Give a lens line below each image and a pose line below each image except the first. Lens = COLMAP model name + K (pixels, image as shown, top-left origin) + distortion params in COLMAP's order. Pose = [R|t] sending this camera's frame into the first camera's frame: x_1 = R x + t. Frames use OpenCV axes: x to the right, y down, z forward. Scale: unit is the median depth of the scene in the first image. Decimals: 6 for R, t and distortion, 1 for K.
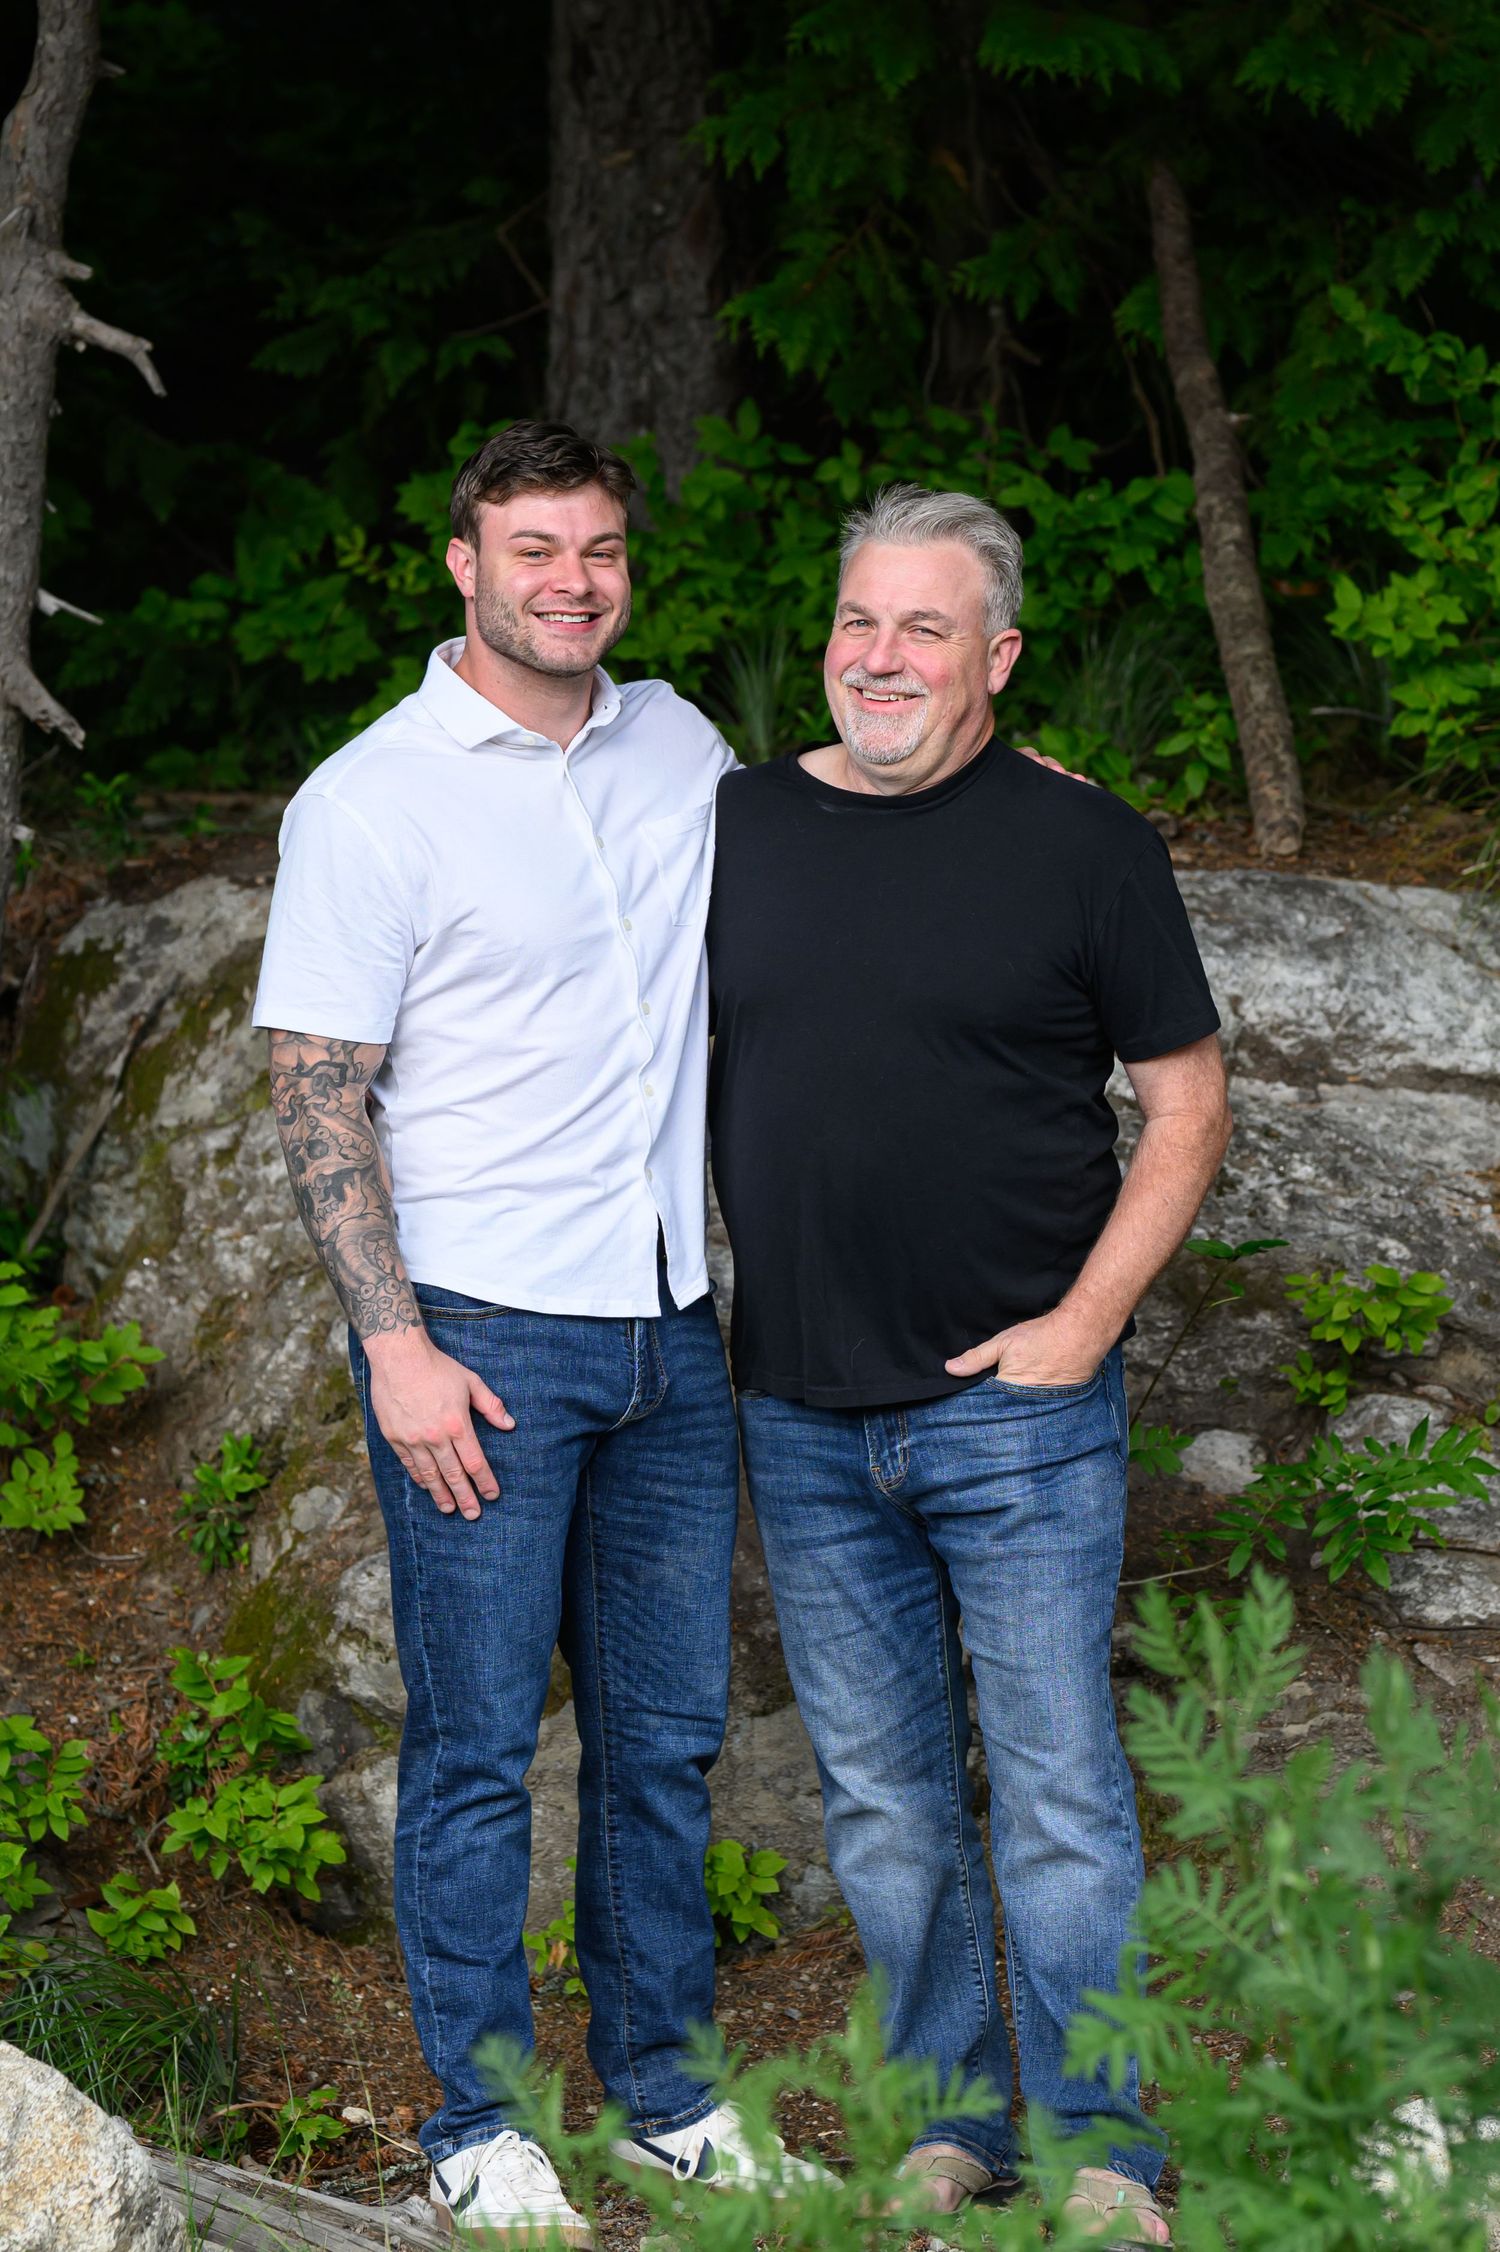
lens RADIAL K [[9144.5, 0, 780.5], [0, 9144.5, 1039.6], [0, 0, 1]] dist [-0.010240, 0.000000]
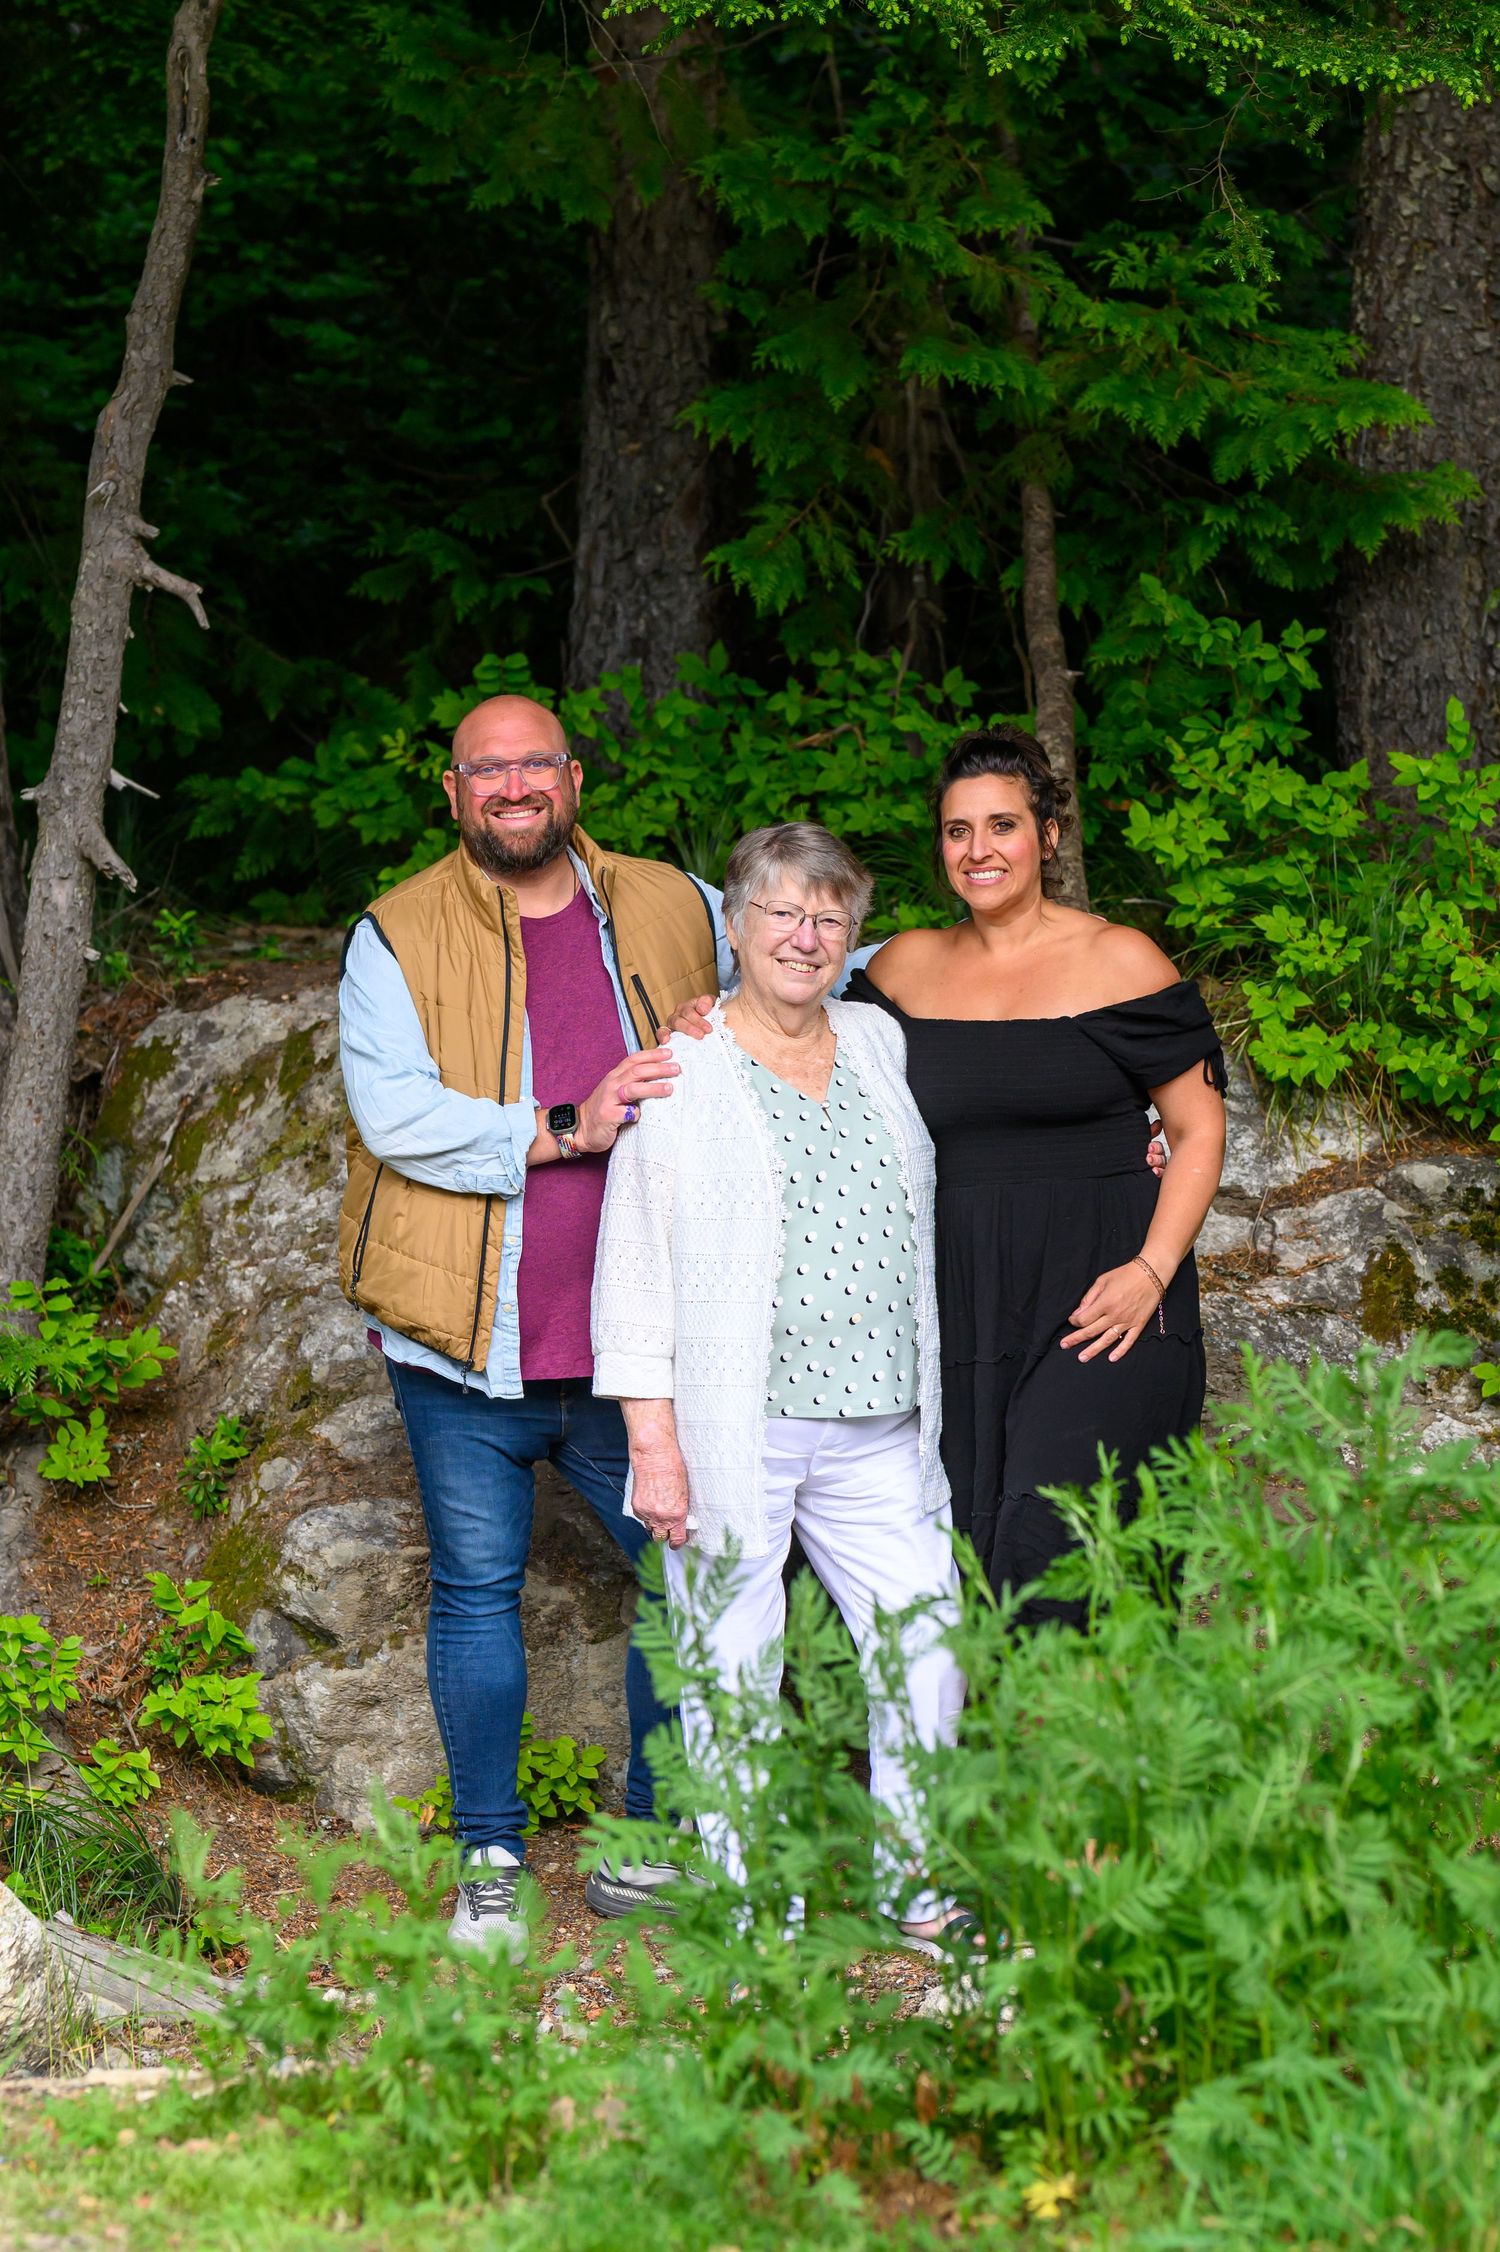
lens RADIAL K [[8039.4, 0, 800.0], [0, 8039.4, 1118.2], [0, 0, 1]] dist [-0.016620, 0.000000]
pose [[0.998069, 0.043129, -0.044697, 0.070900], [-0.043255, 0.999062, -0.001841, -0.001207], [0.044575, 0.003771, 0.998999, -0.151521]]
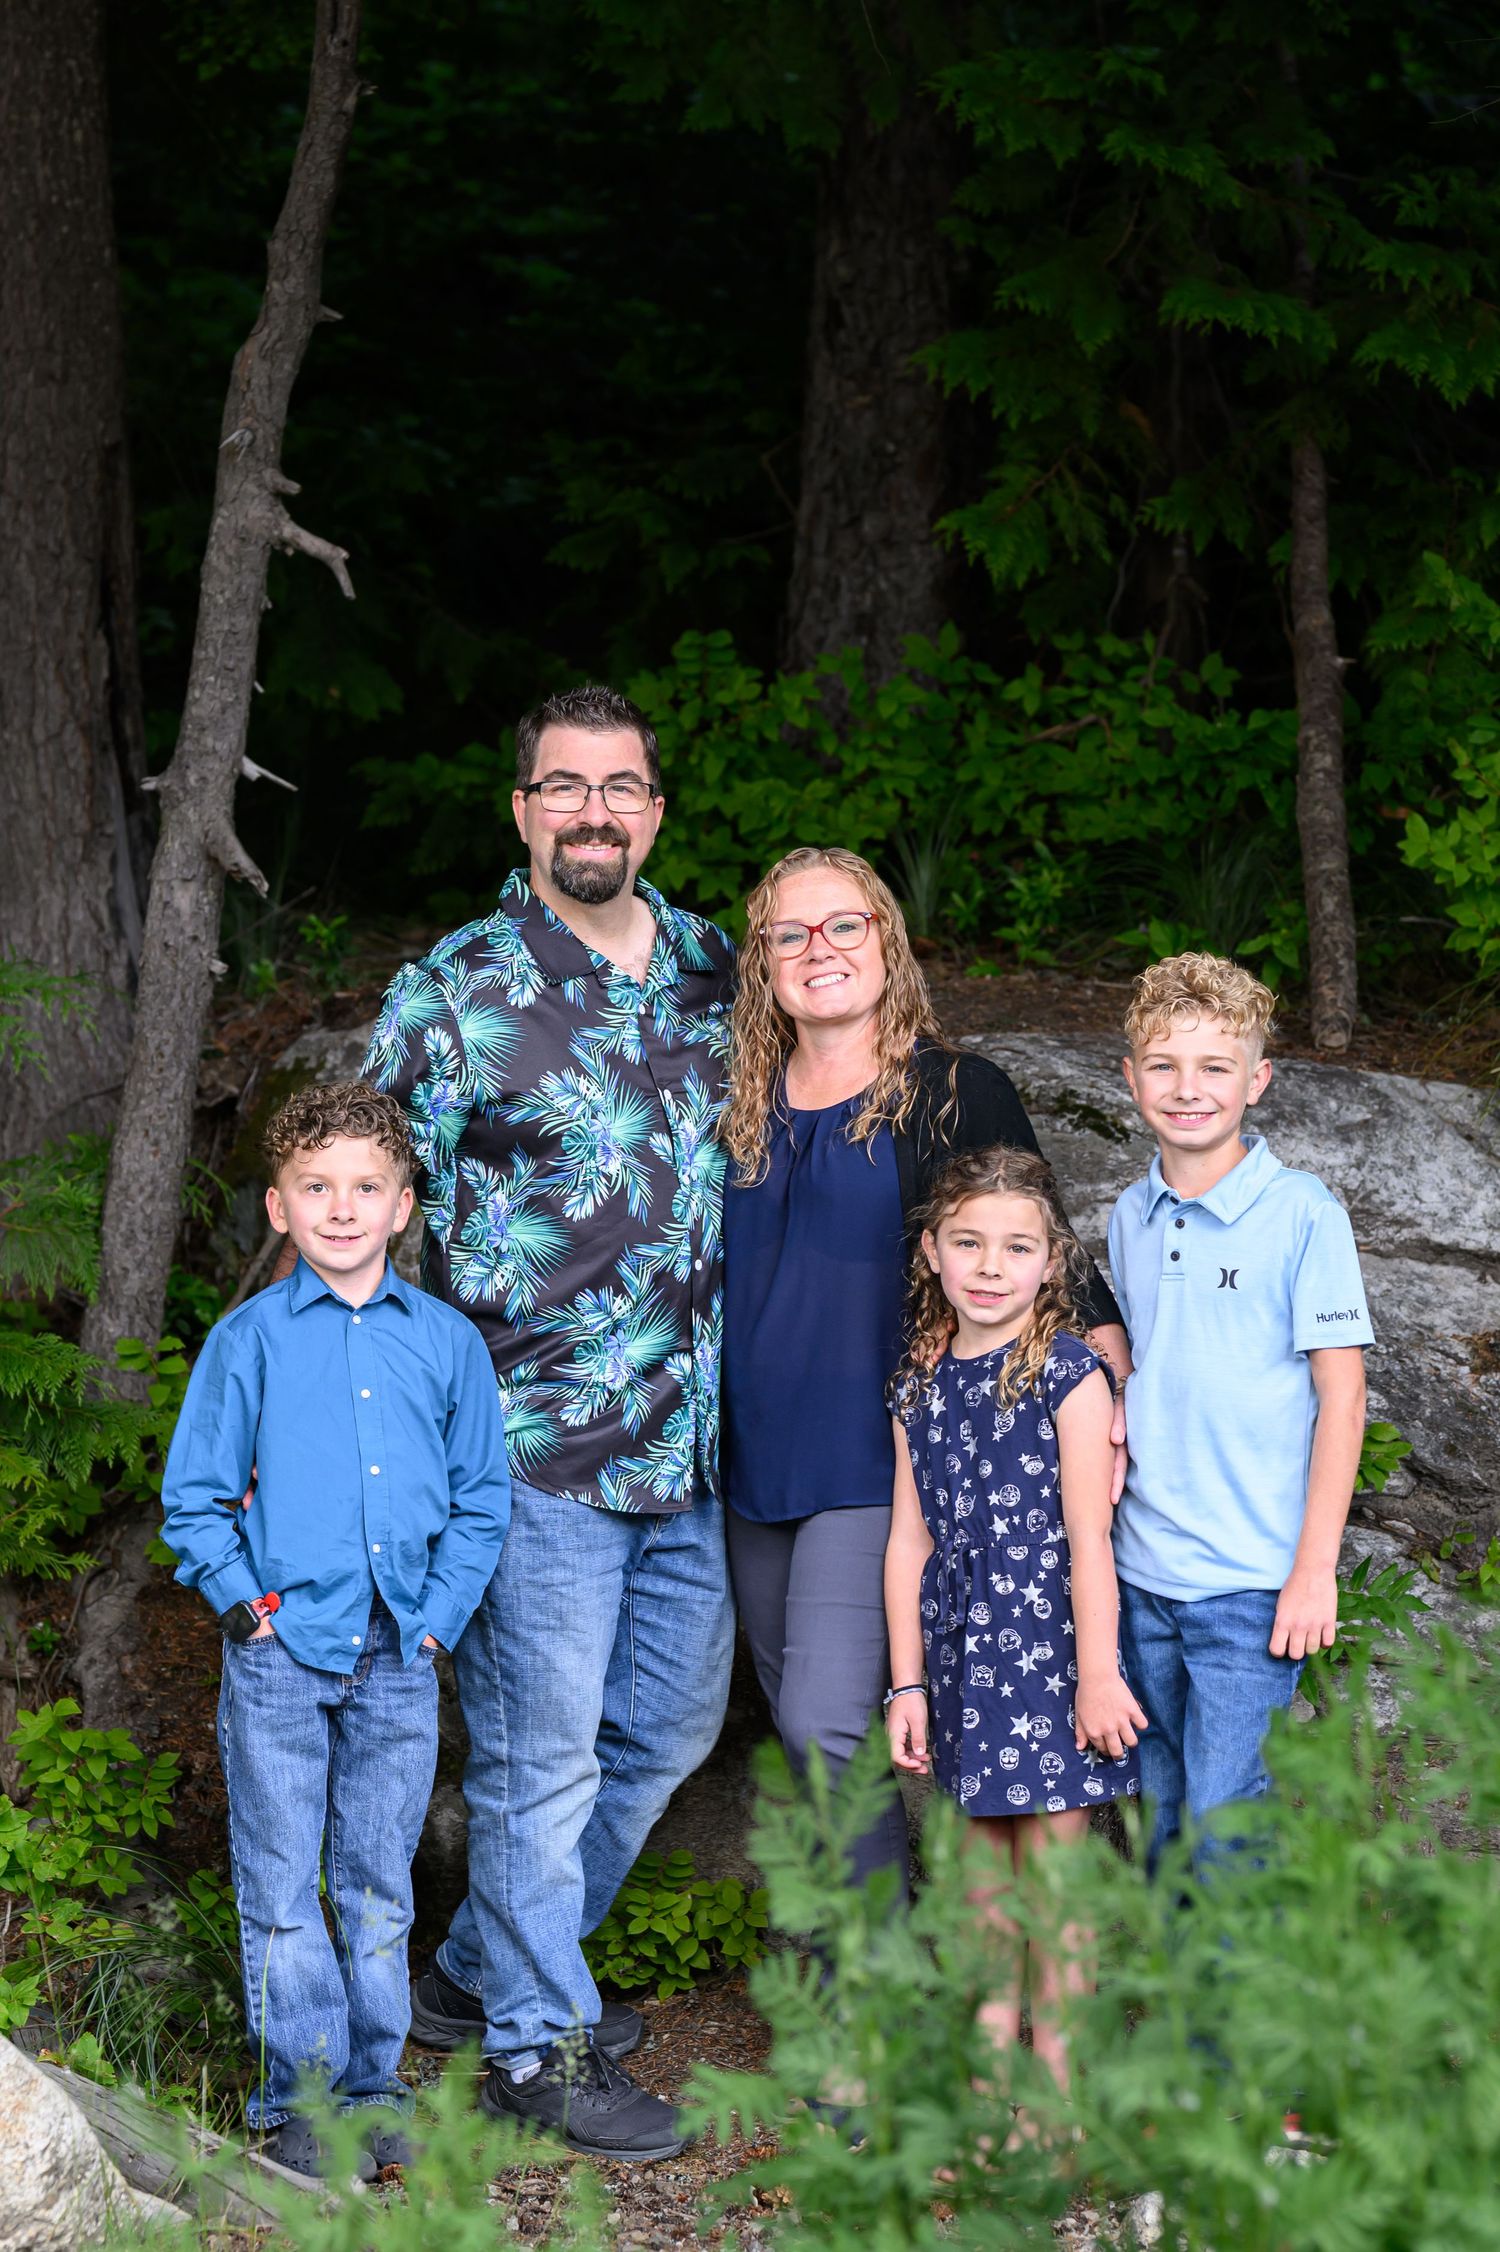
lens RADIAL K [[8039.4, 0, 743.8], [0, 8039.4, 1108.6], [0, 0, 1]] dist [-0.016620, 0.000000]
pose [[0.993940, 0.060739, -0.091623, 0.077002], [-0.060594, 0.998153, 0.004366, -0.012887], [0.091719, 0.001212, 0.995784, -0.010630]]
